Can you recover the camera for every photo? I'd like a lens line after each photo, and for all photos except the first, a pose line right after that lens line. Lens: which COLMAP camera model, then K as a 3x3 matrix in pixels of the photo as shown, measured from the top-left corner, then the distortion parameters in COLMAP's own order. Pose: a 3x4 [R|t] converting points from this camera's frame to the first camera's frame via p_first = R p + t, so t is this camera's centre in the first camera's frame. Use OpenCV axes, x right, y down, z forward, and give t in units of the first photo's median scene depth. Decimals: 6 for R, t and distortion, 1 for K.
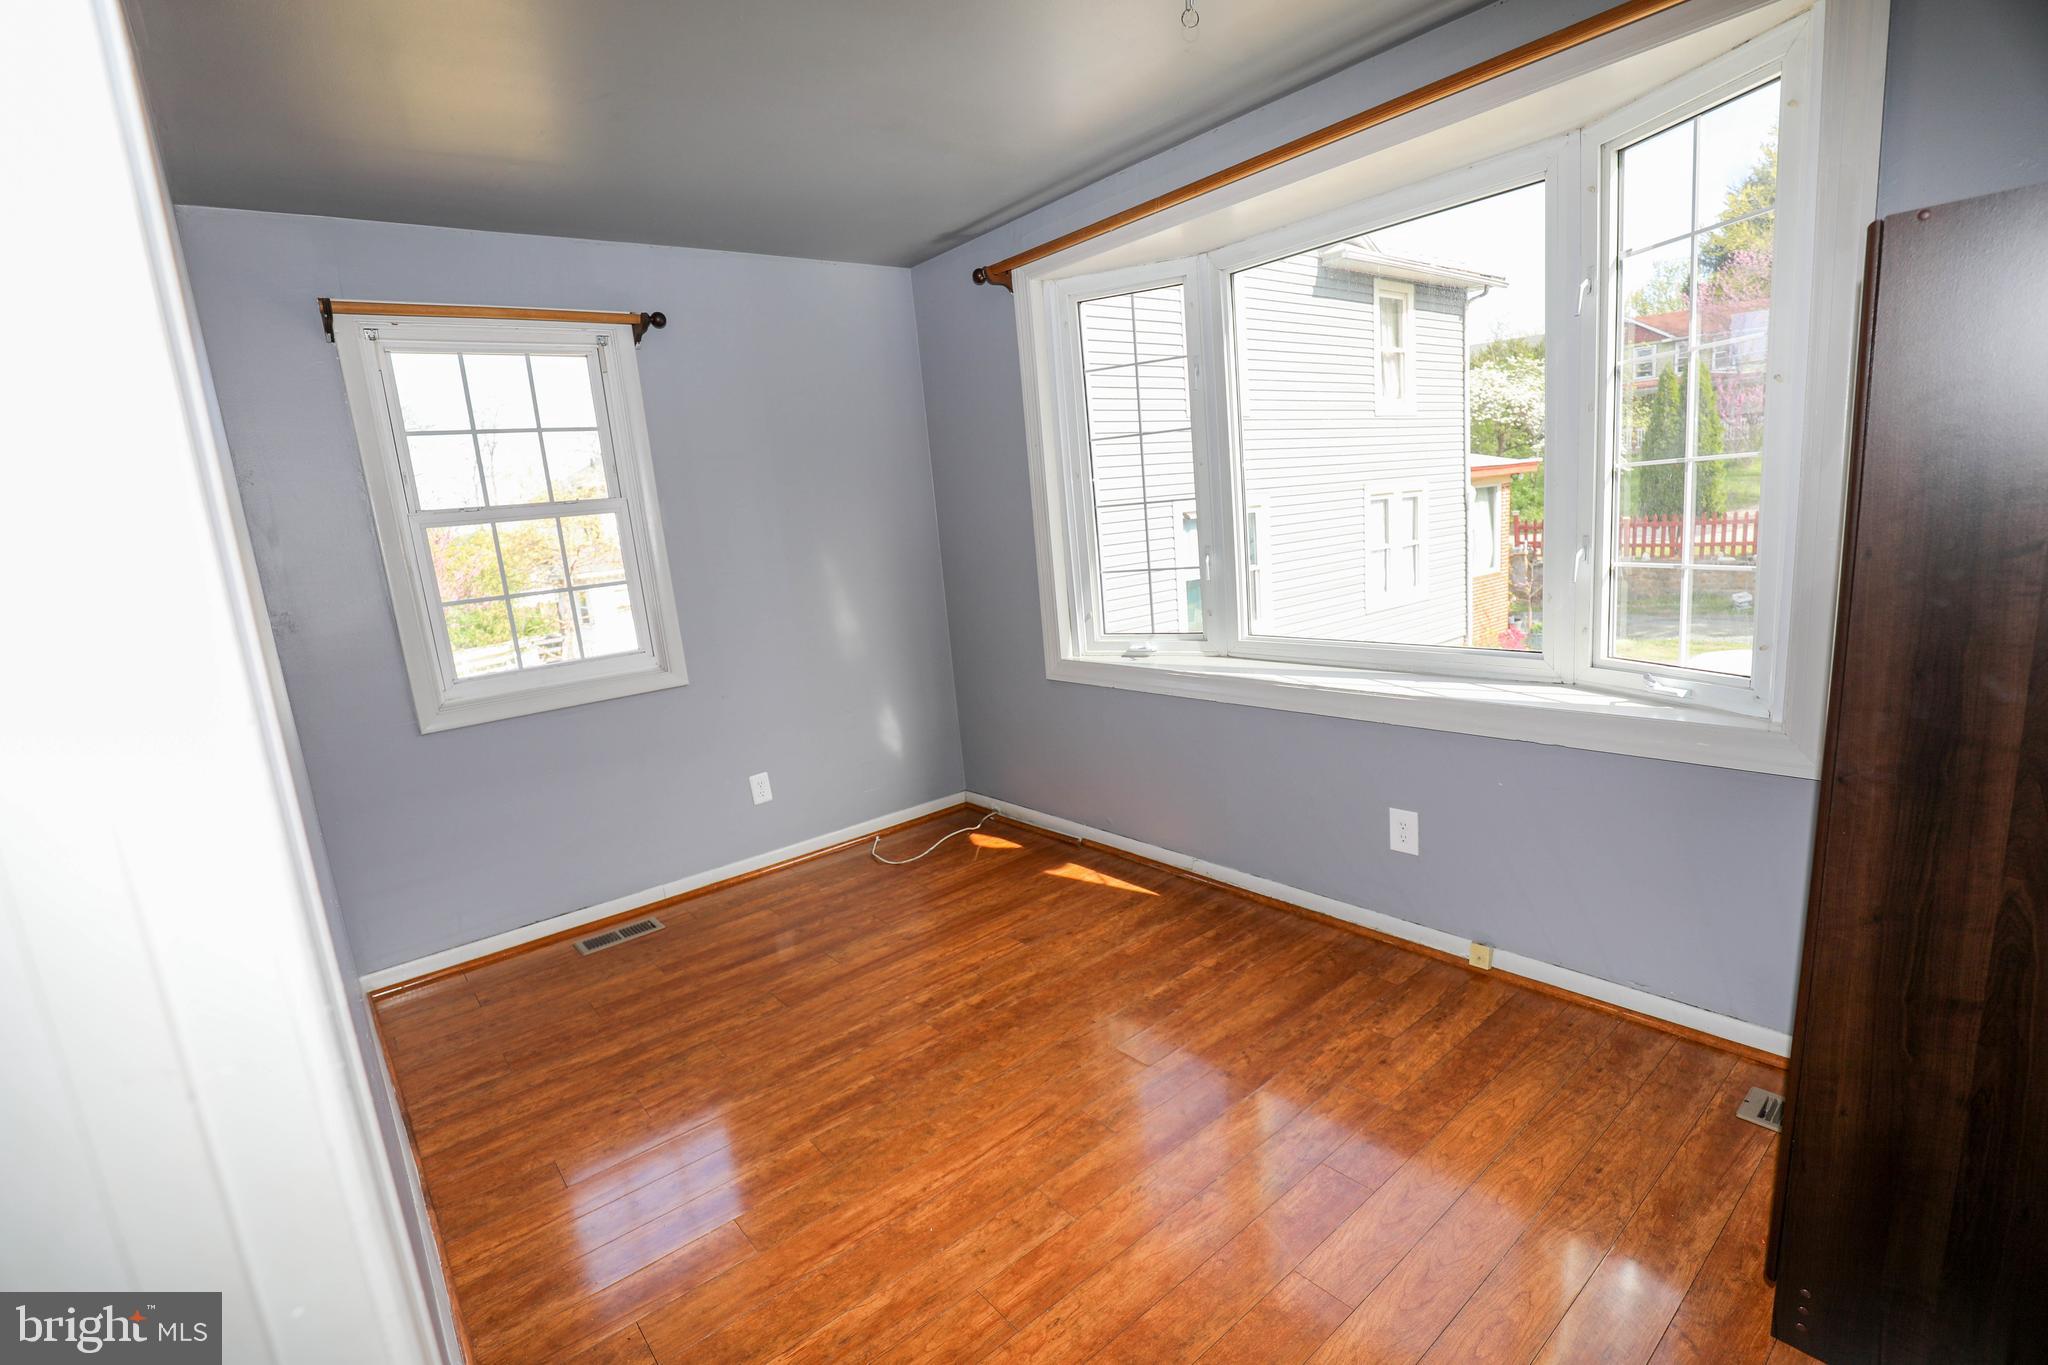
lens RADIAL K [[933.0, 0, 1019.9], [0, 933.0, 684.7], [0, 0, 1]] dist [-0.021735, 0.001251]
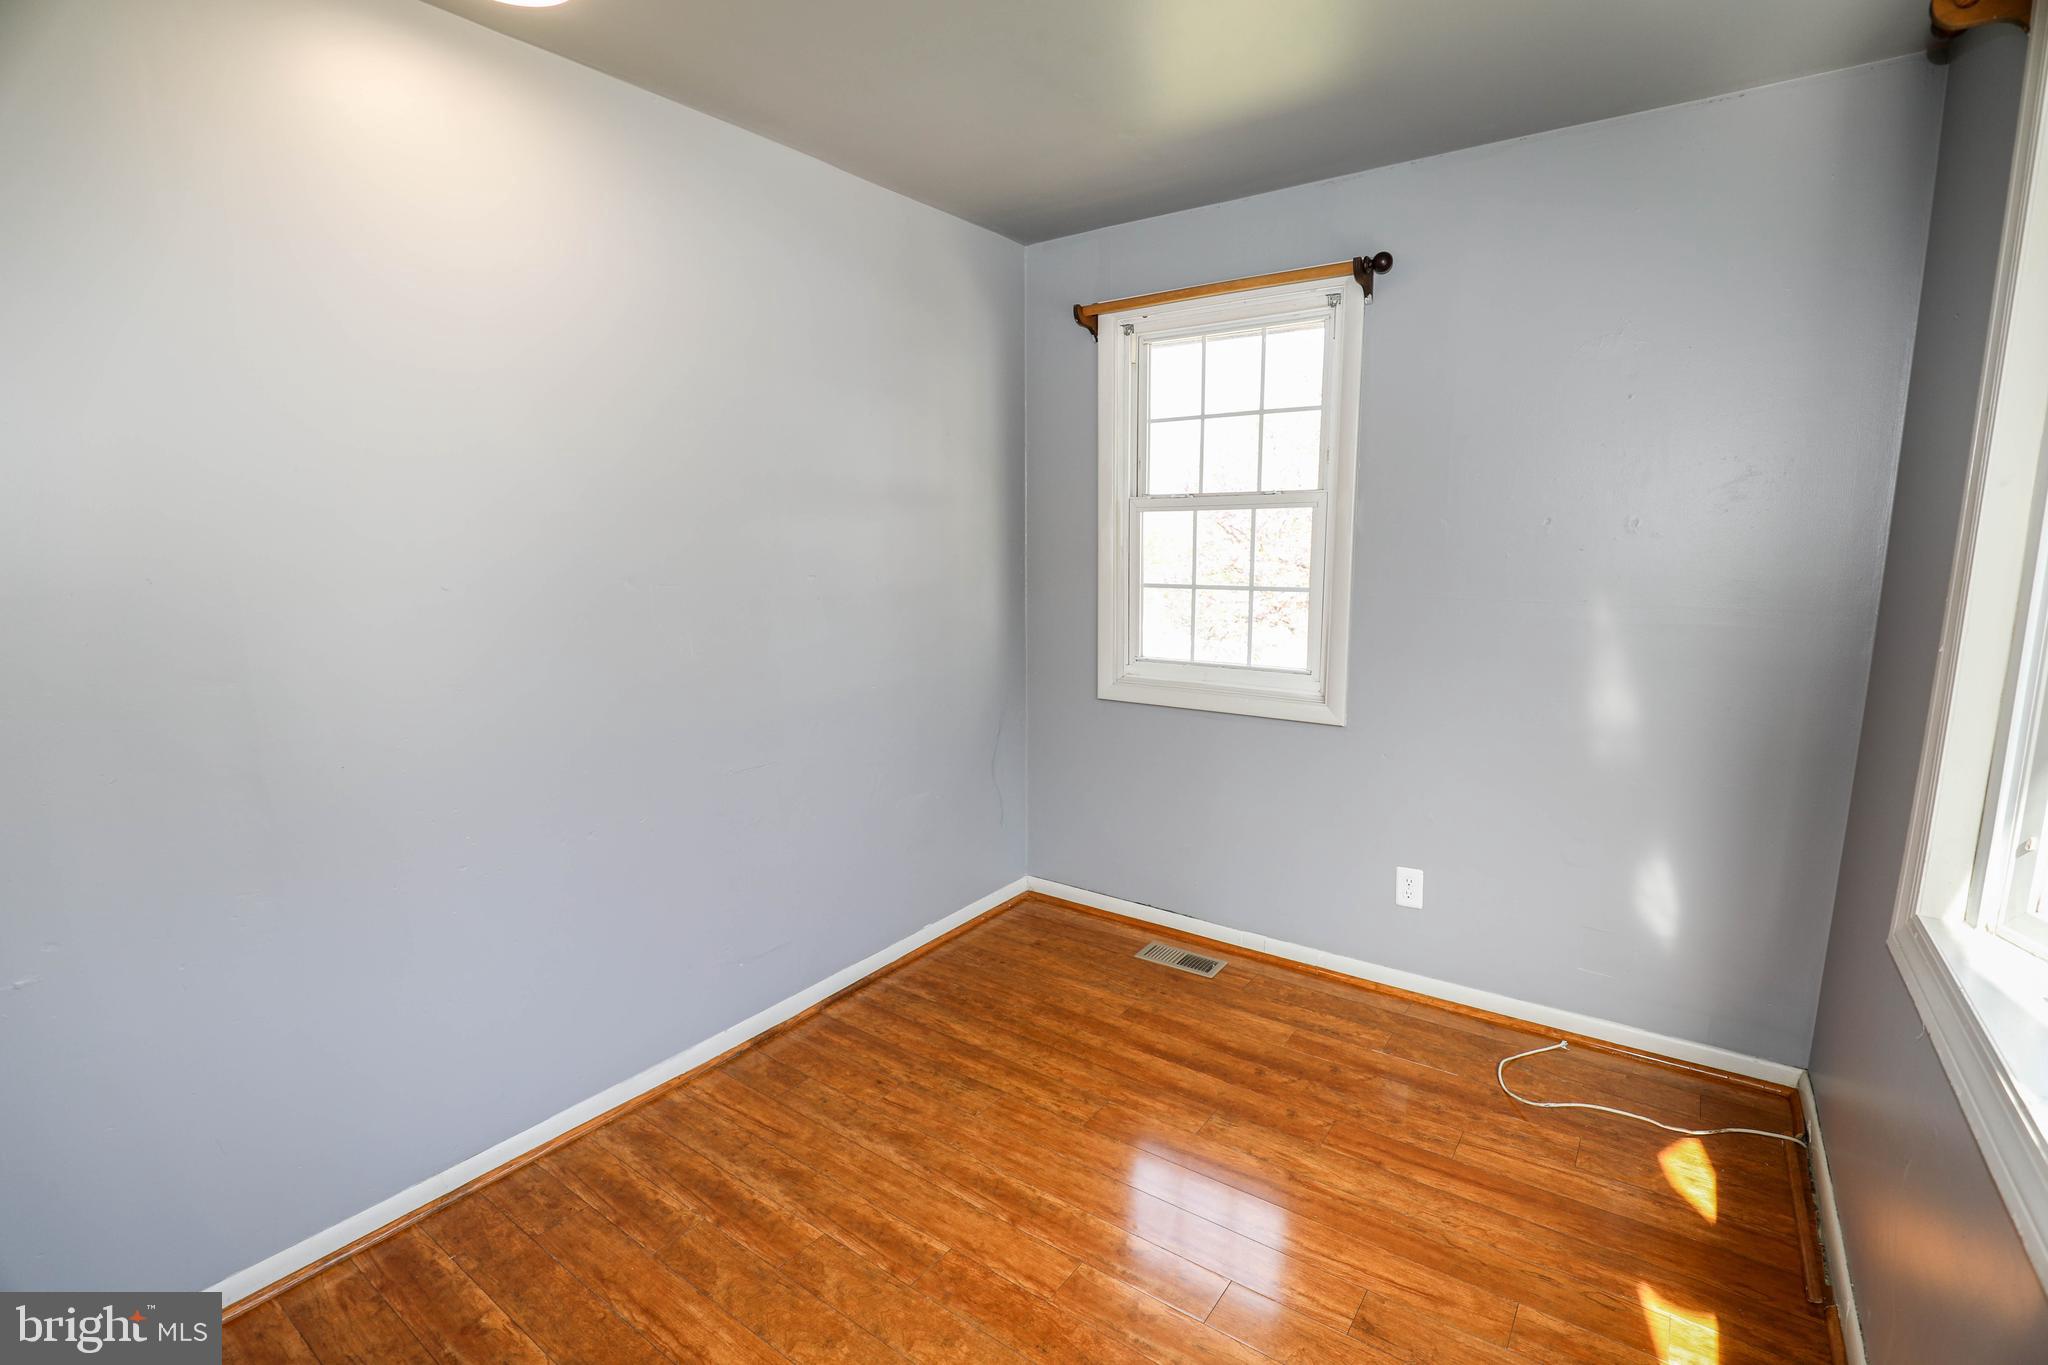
lens RADIAL K [[933.0, 0, 1027.5], [0, 933.0, 694.0], [0, 0, 1]] dist [-0.021735, 0.001251]
pose [[0.274922, 0.249680, -0.928482, 0.336125], [-0.199099, 0.959545, 0.199080, -0.144673], [0.940626, 0.130128, 0.313511, 0.532822]]
